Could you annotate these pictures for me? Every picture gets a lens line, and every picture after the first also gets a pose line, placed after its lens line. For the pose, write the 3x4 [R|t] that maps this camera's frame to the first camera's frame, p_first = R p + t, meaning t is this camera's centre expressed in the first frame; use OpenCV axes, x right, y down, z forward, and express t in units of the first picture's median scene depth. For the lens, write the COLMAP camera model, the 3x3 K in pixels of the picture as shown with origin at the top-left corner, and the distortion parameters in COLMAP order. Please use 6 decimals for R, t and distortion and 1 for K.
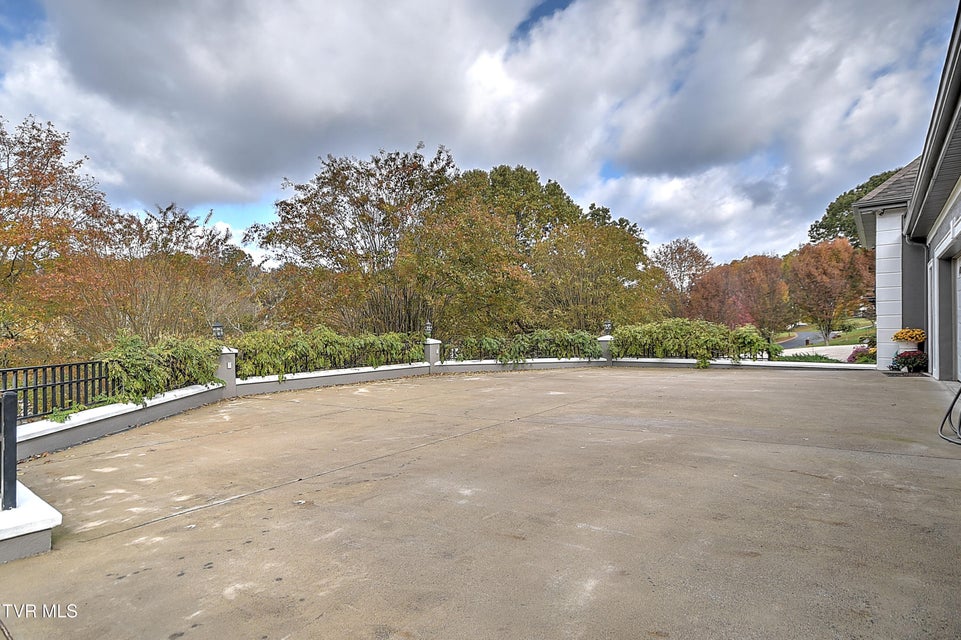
lens RADIAL K [[499.2, 0, 476.7], [0, 499.2, 324.4], [0, 0, 1]] dist [0.024087, 0.000742]
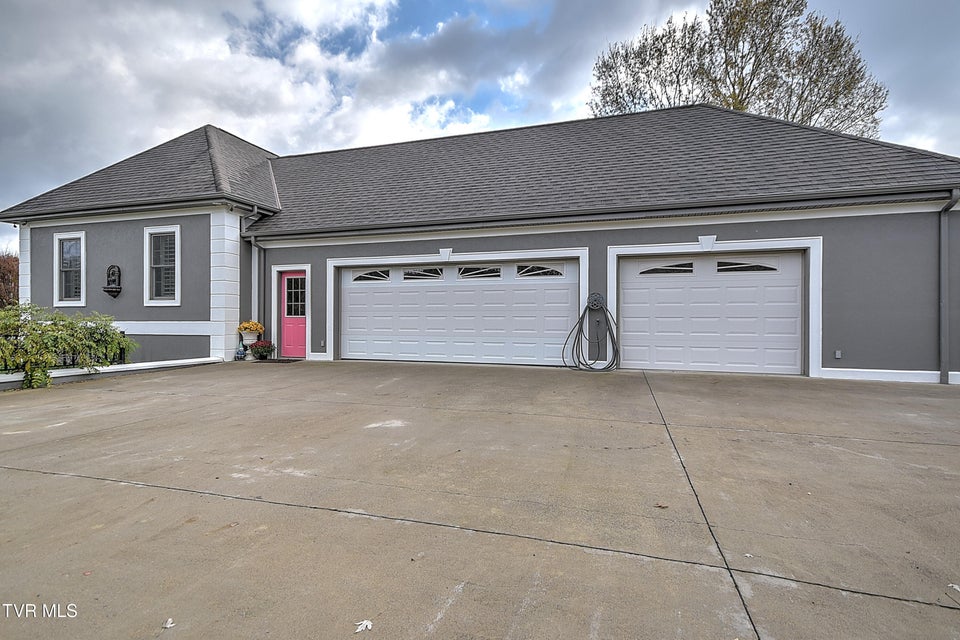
lens RADIAL K [[498.7, 0, 476.2], [0, 498.7, 324.4], [0, 0, 1]] dist [0.024087, 0.000742]
pose [[-0.338376, 0.008148, 0.940976, -0.279091], [-0.004492, 0.999937, -0.010274, 0.020282], [-0.941000, -0.007704, -0.338318, 0.745508]]
